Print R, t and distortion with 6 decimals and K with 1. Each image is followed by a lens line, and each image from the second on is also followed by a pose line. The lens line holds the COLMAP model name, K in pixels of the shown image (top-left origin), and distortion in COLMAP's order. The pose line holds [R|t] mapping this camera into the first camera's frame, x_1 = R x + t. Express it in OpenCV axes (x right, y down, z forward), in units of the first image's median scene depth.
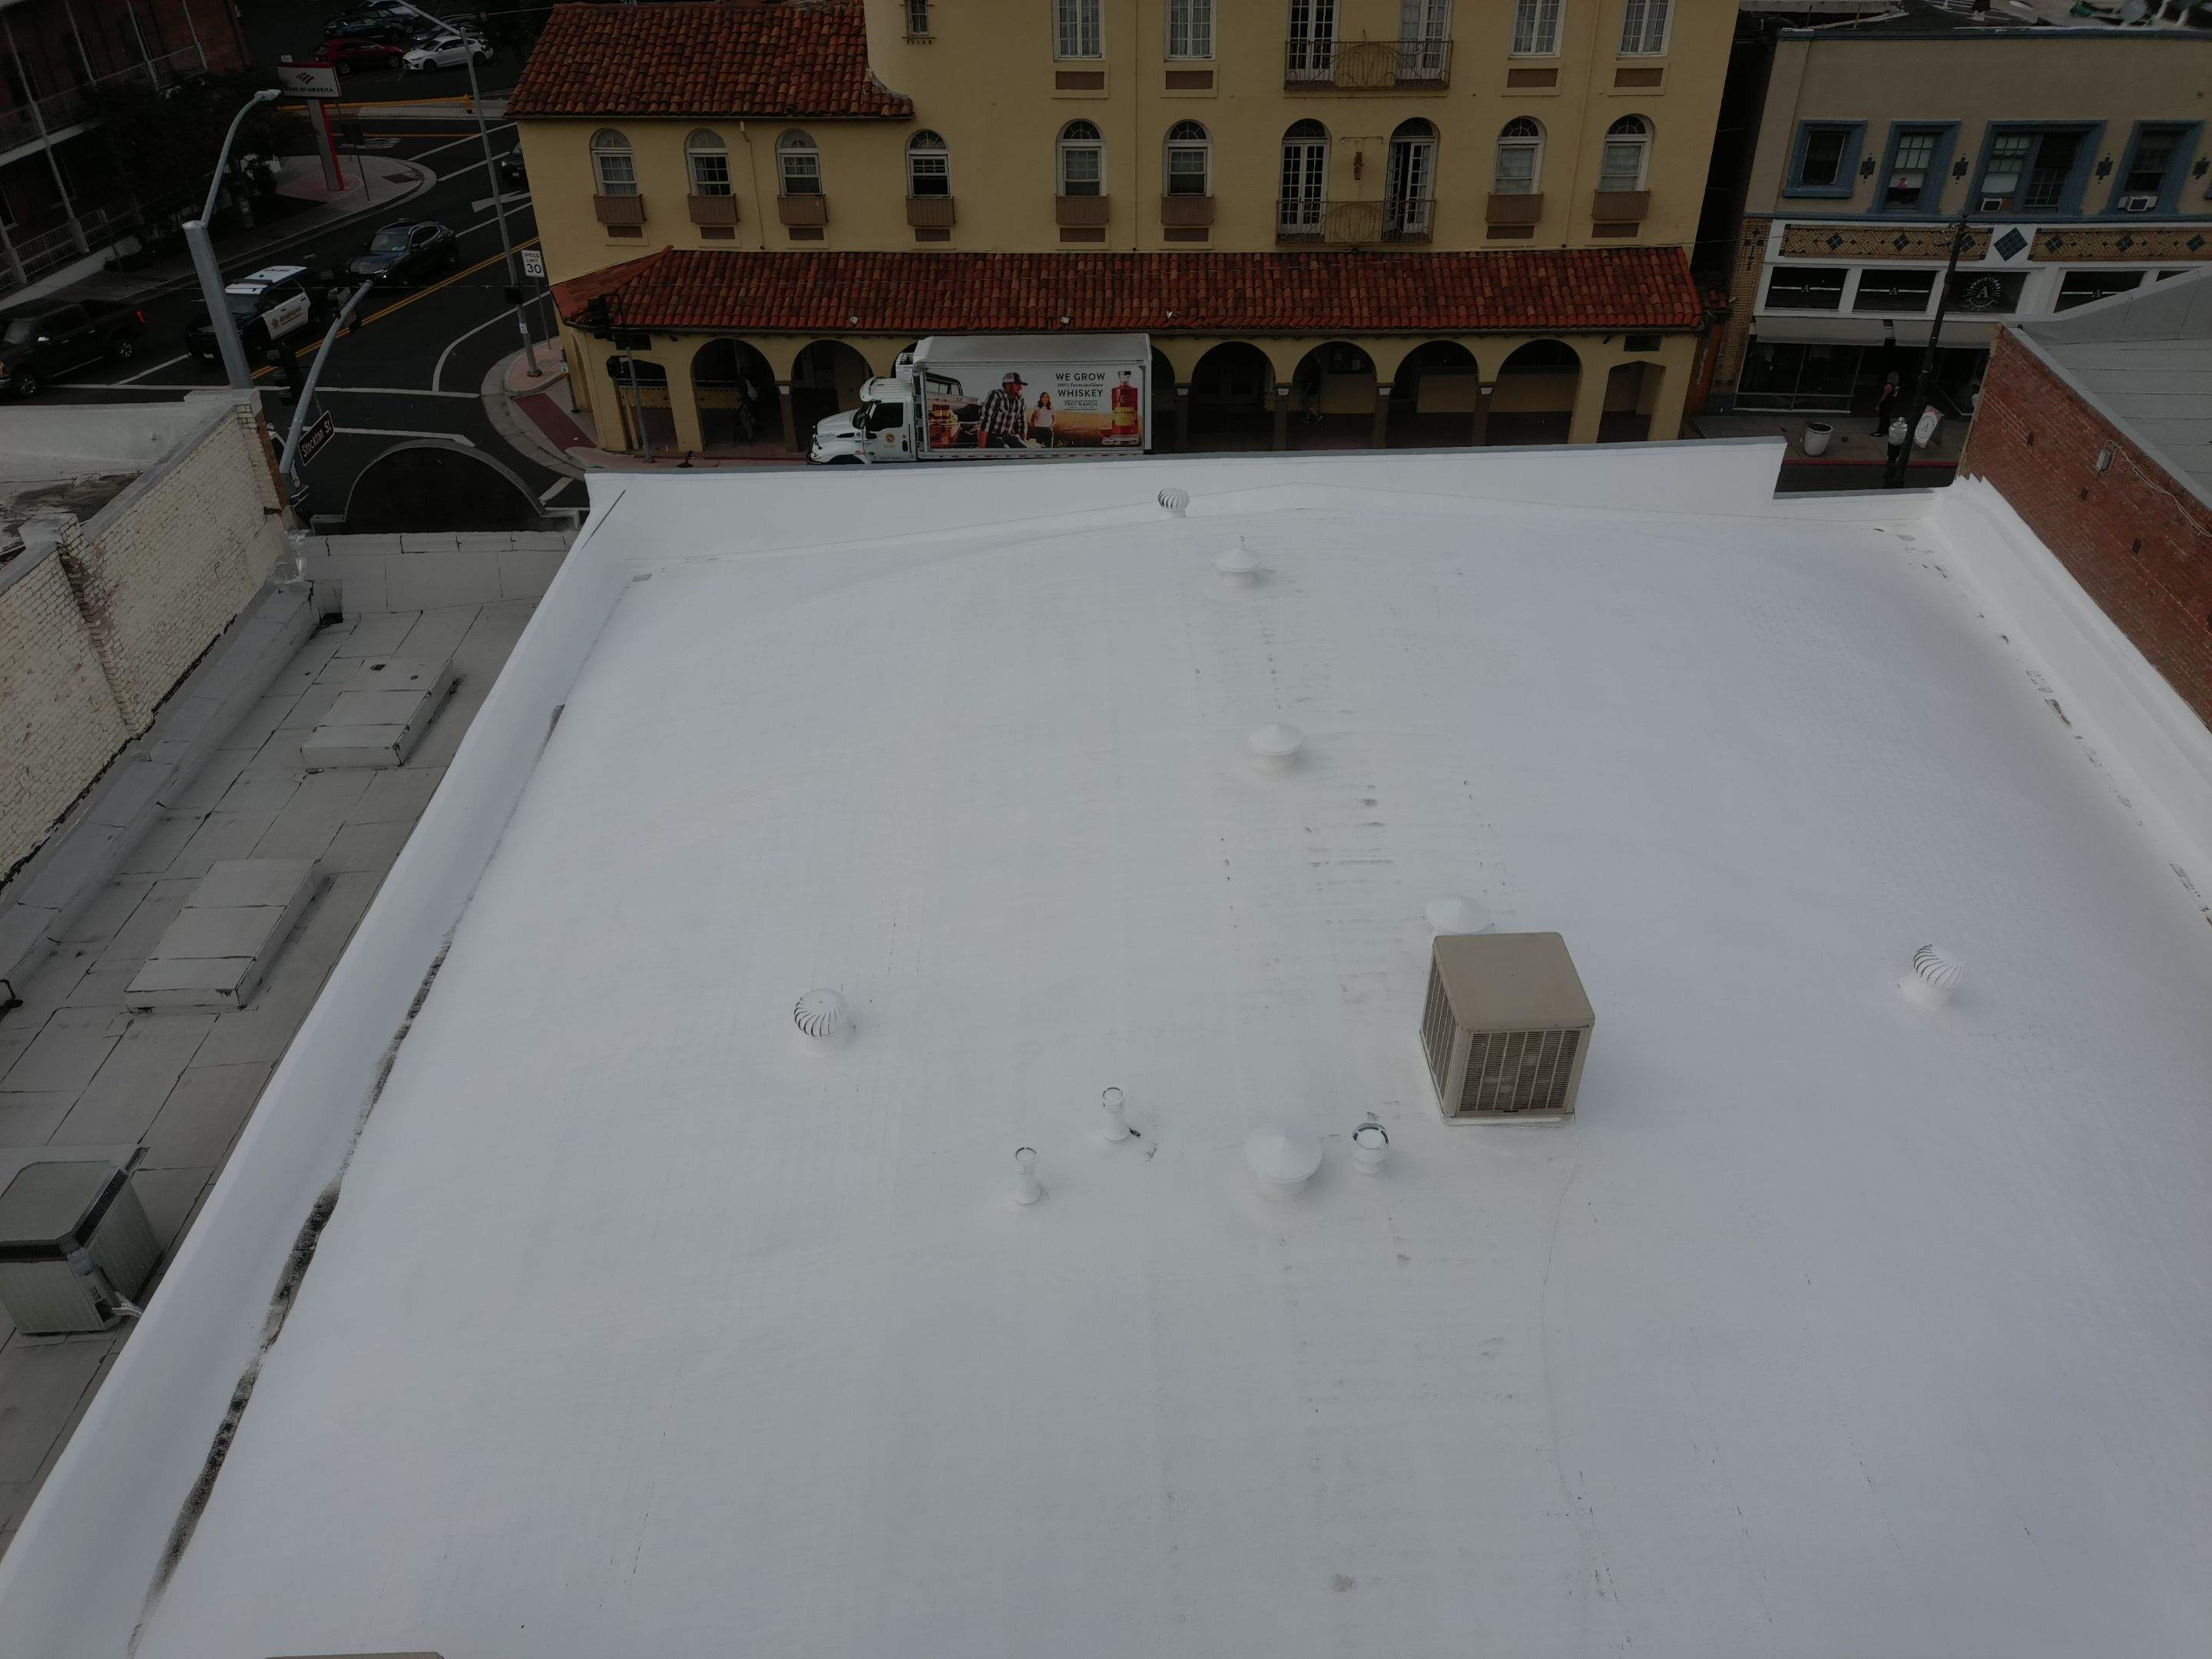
lens RADIAL K [[1631.7, 0, 1126.8], [0, 1631.7, 831.3], [0, 0, 1]] dist [0.120795, -0.203341]
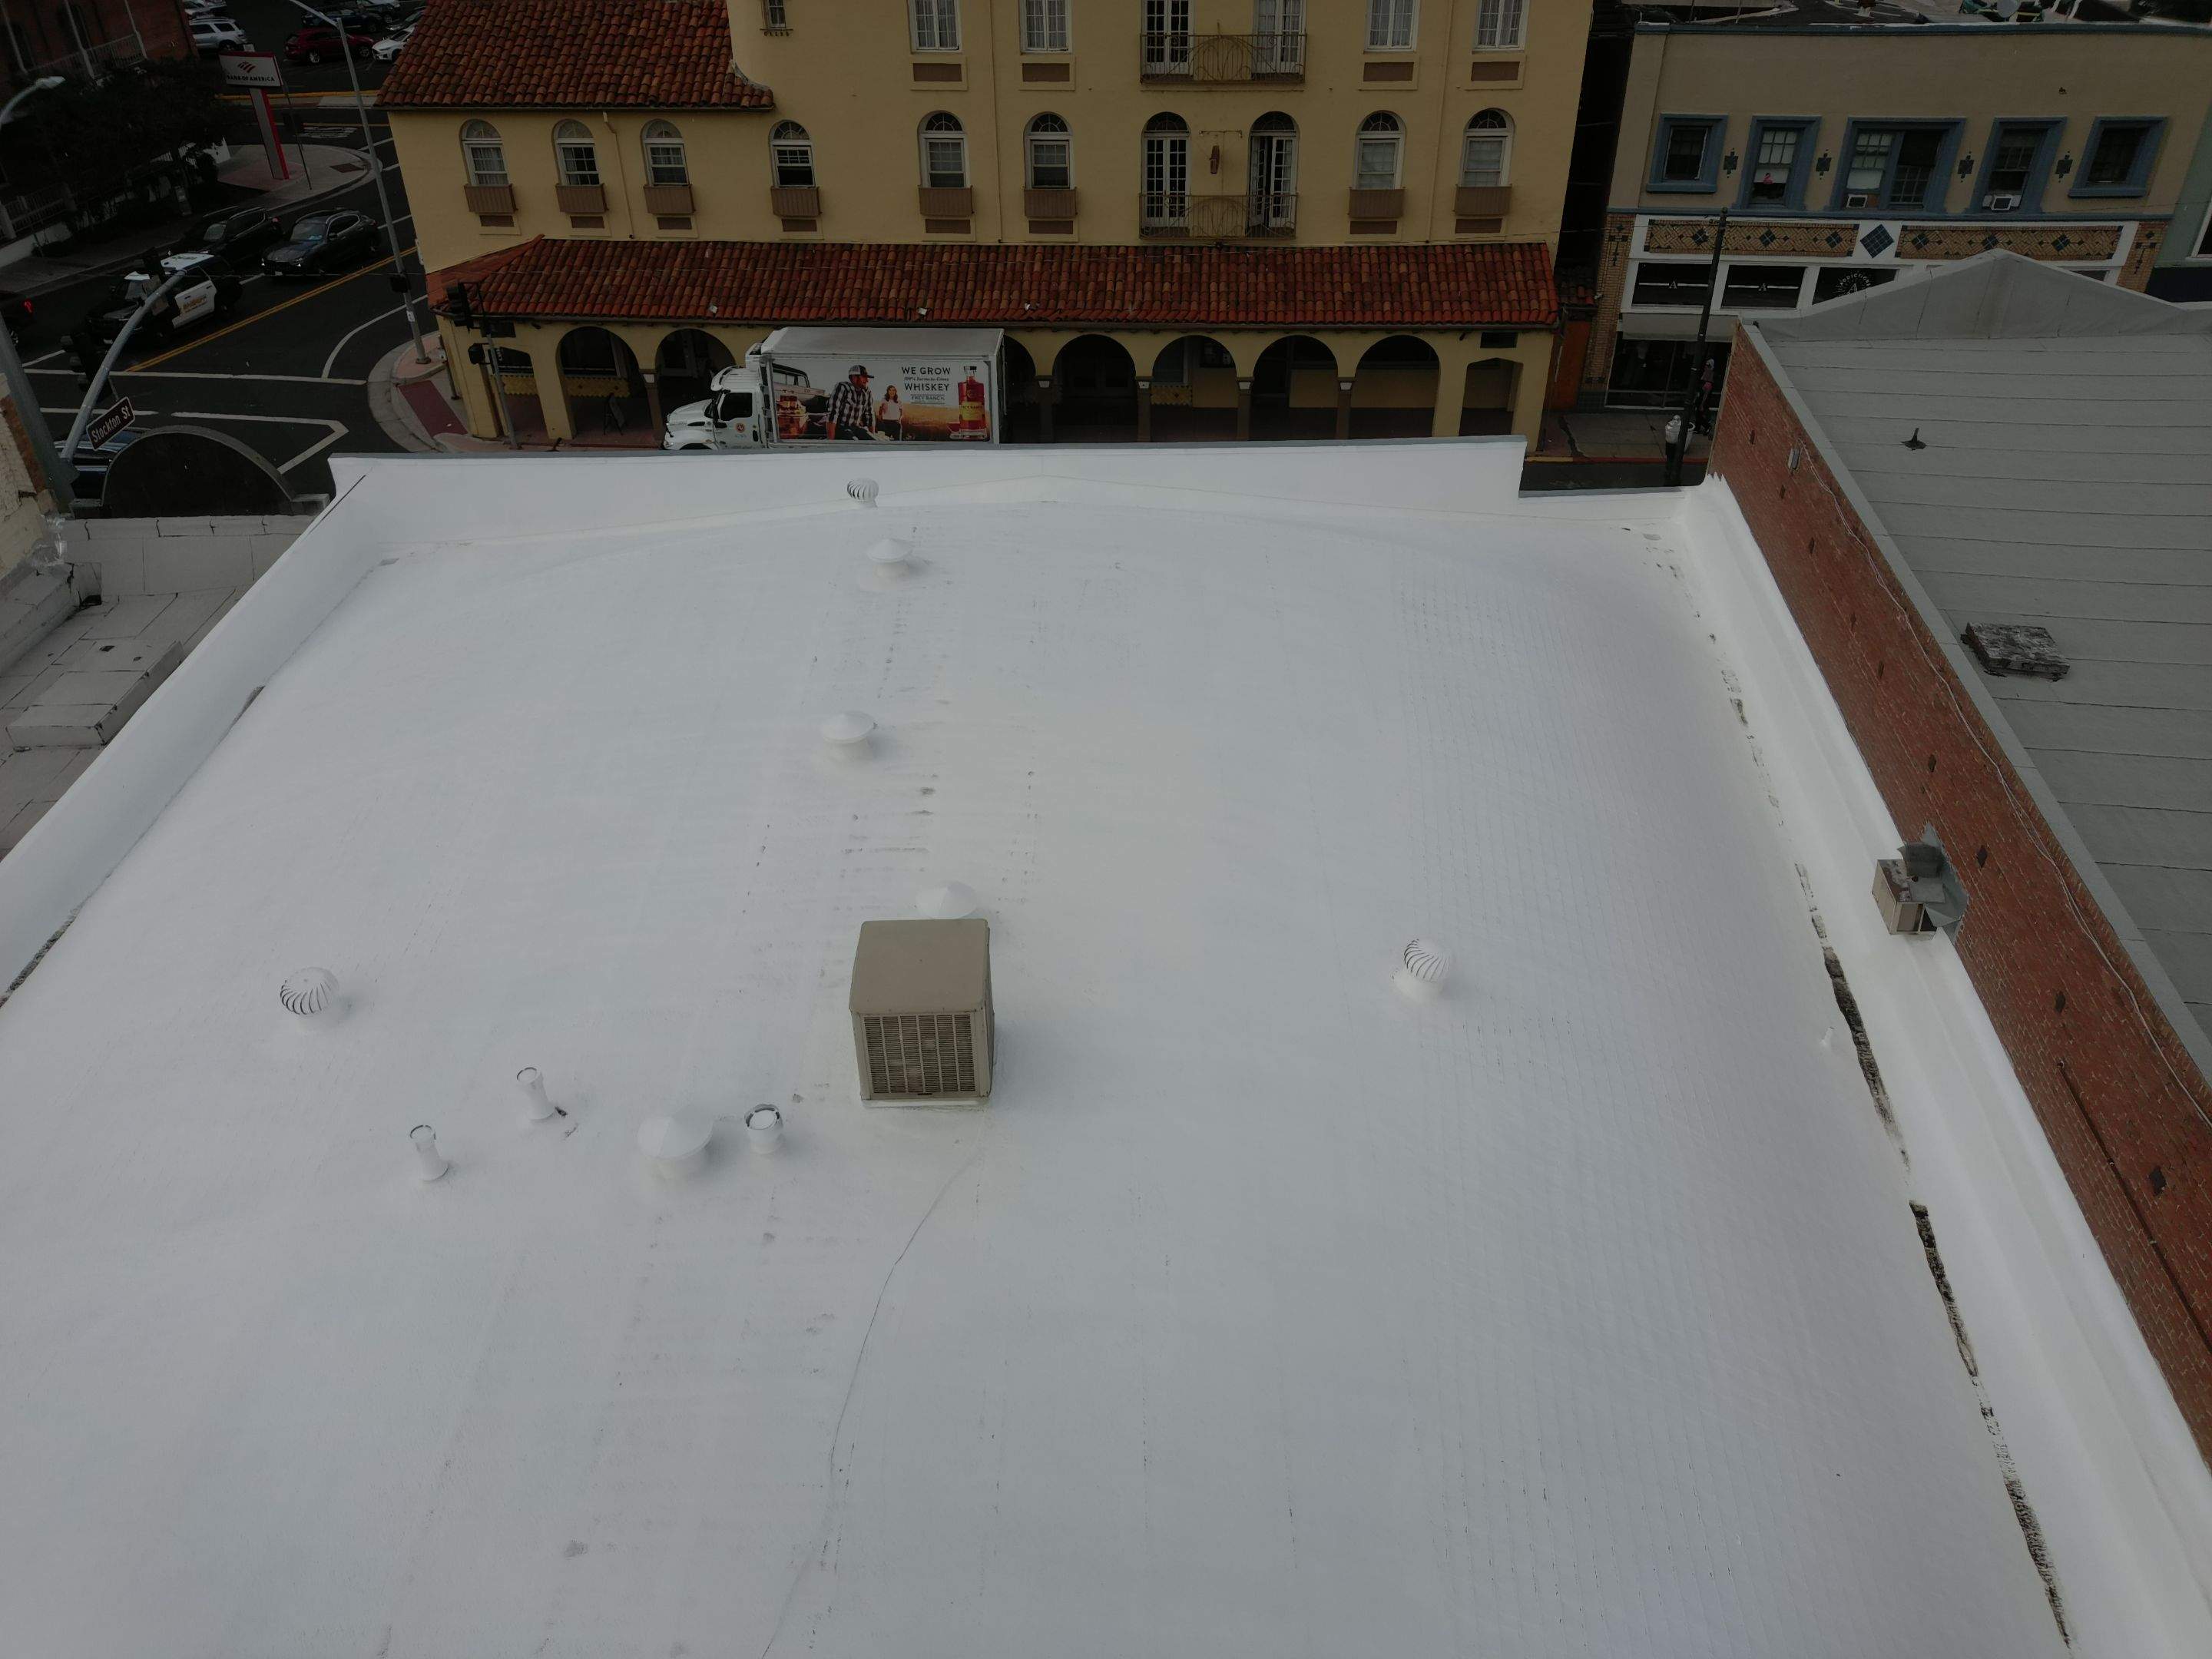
lens RADIAL K [[1631.7, 0, 1126.8], [0, 1631.7, 831.3], [0, 0, 1]] dist [0.120795, -0.203341]
pose [[0.999640, 0.013463, -0.023224, 0.113096], [-0.013368, 0.999902, 0.004250, 0.000491], [0.023279, -0.003938, 0.999721, -0.002847]]
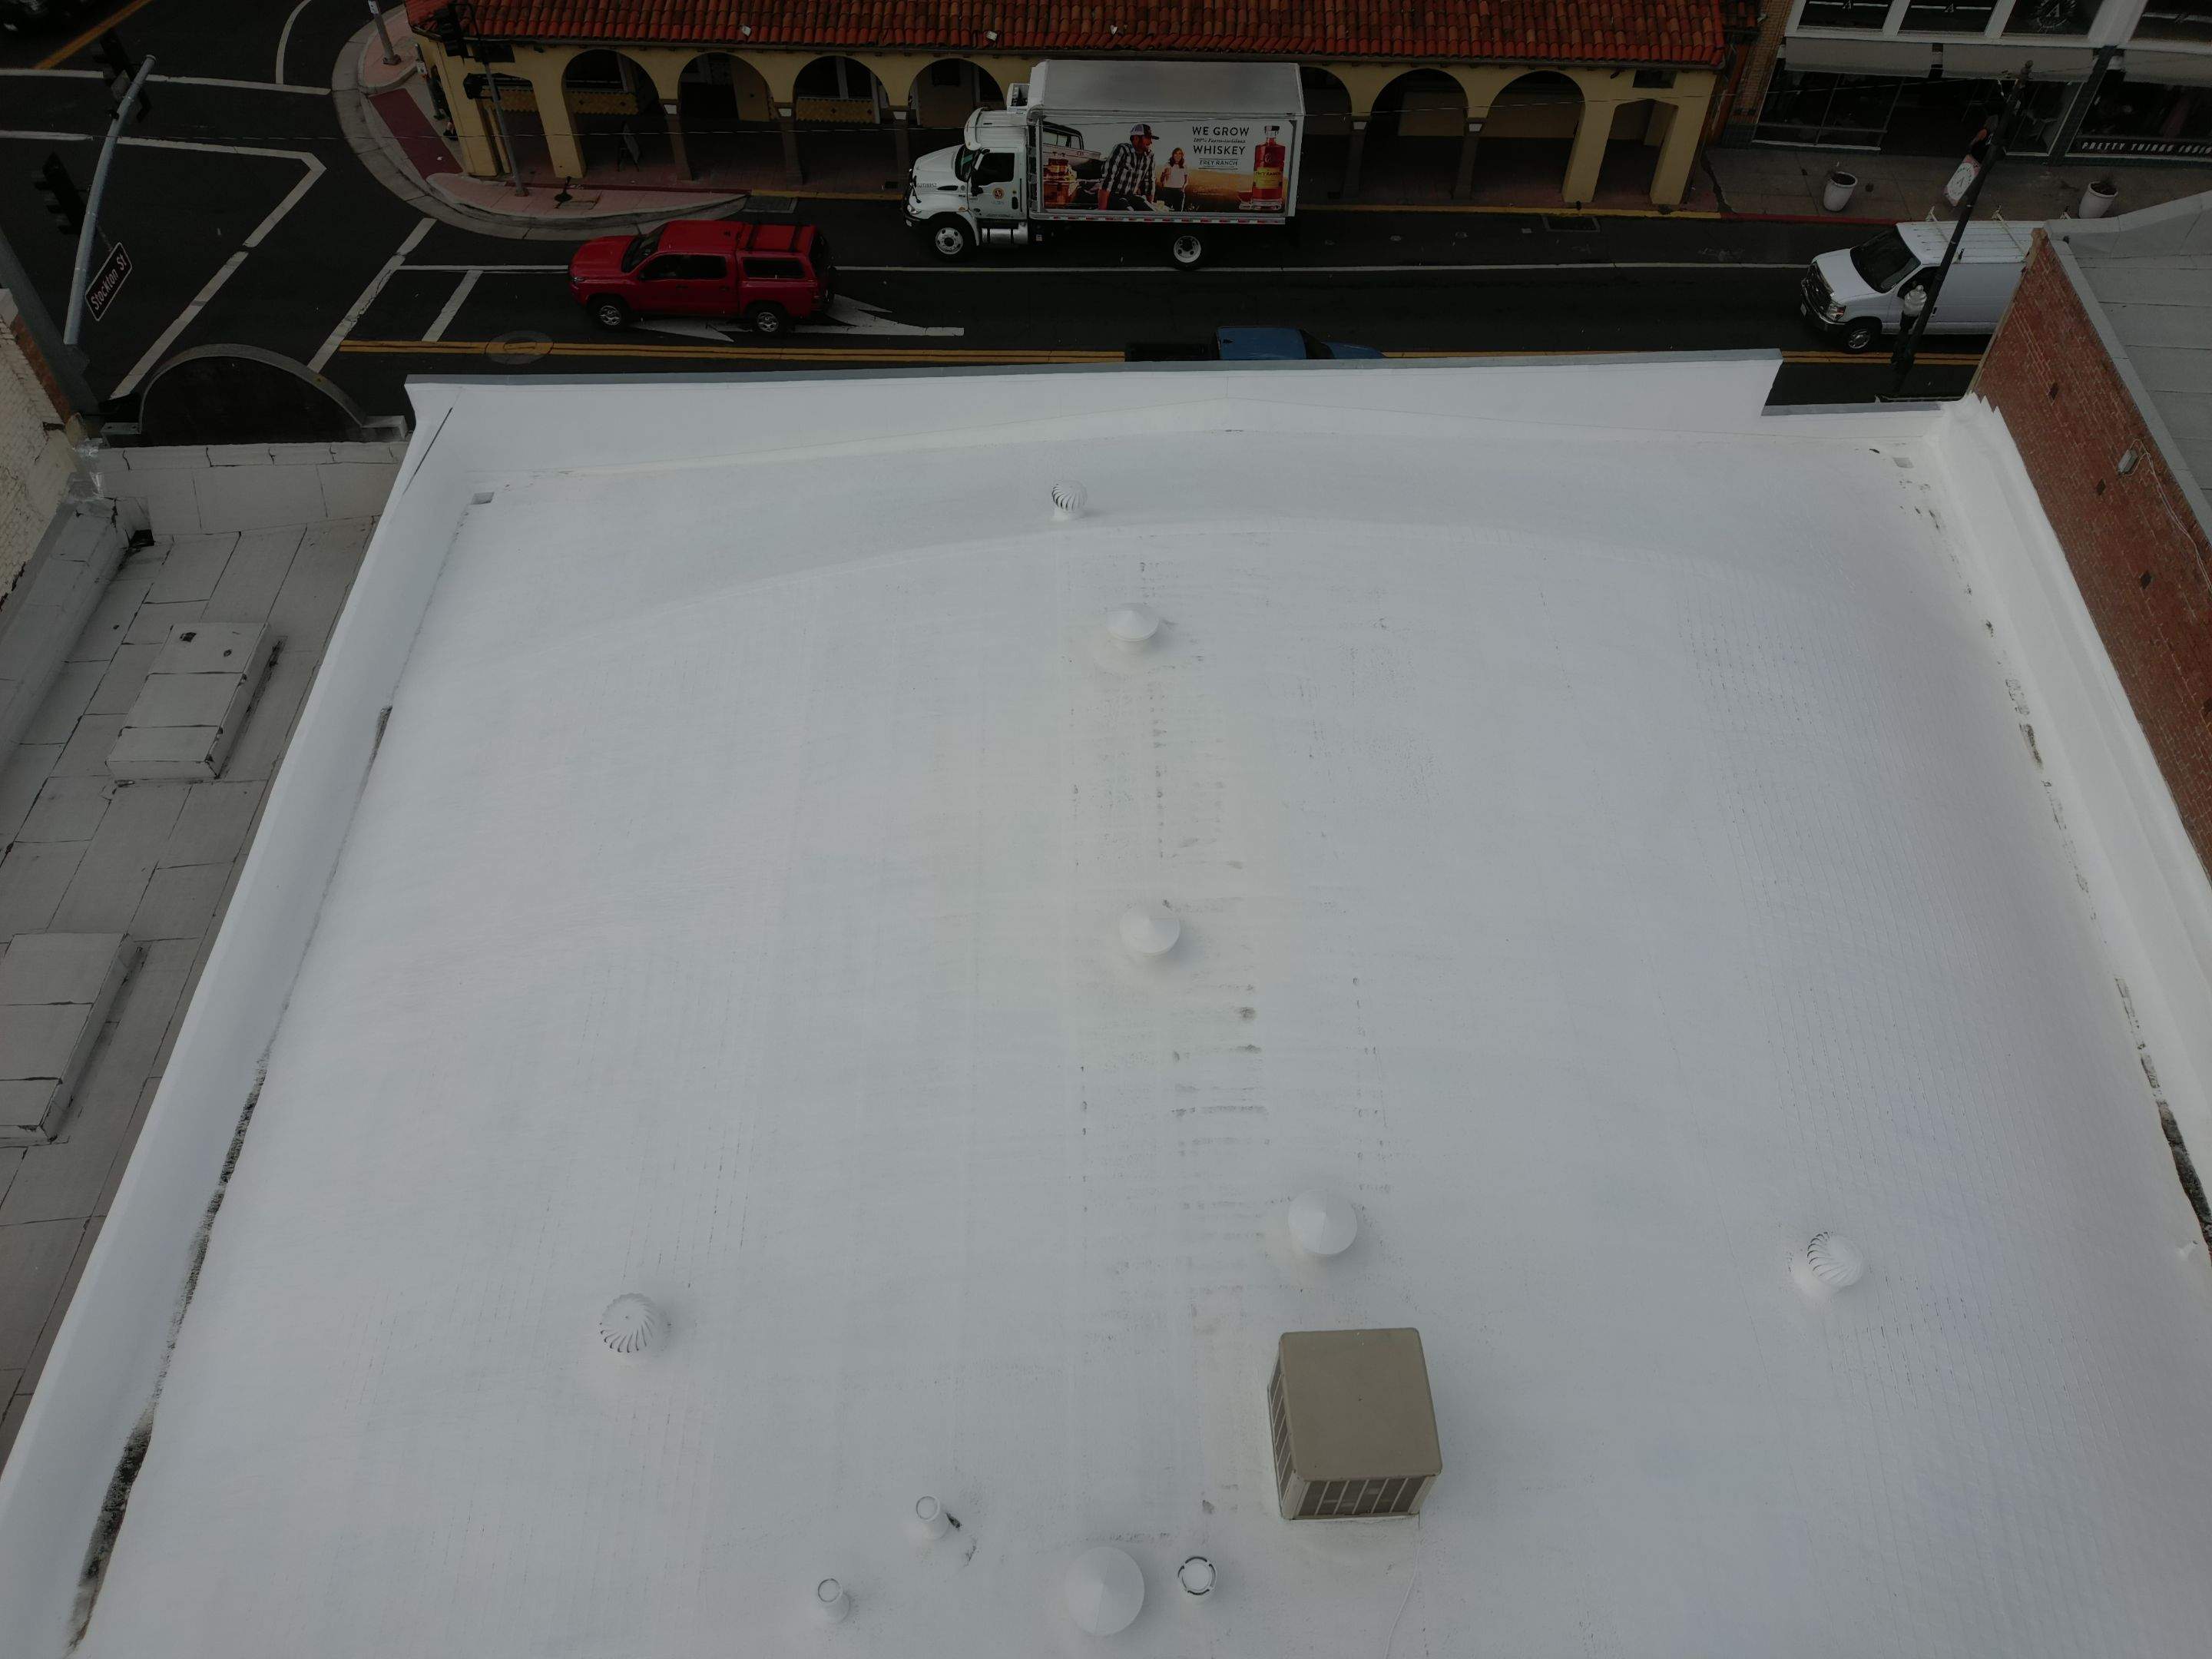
lens RADIAL K [[1662.5, 0, 1128.5], [0, 1662.5, 826.7], [0, 0, 1]] dist [-0.003133, 0.001132]
pose [[0.999827, 0.011933, 0.014282, 0.026011], [-0.015206, 0.966237, 0.257207, -0.134288], [-0.010730, -0.257380, 0.966251, 0.055822]]
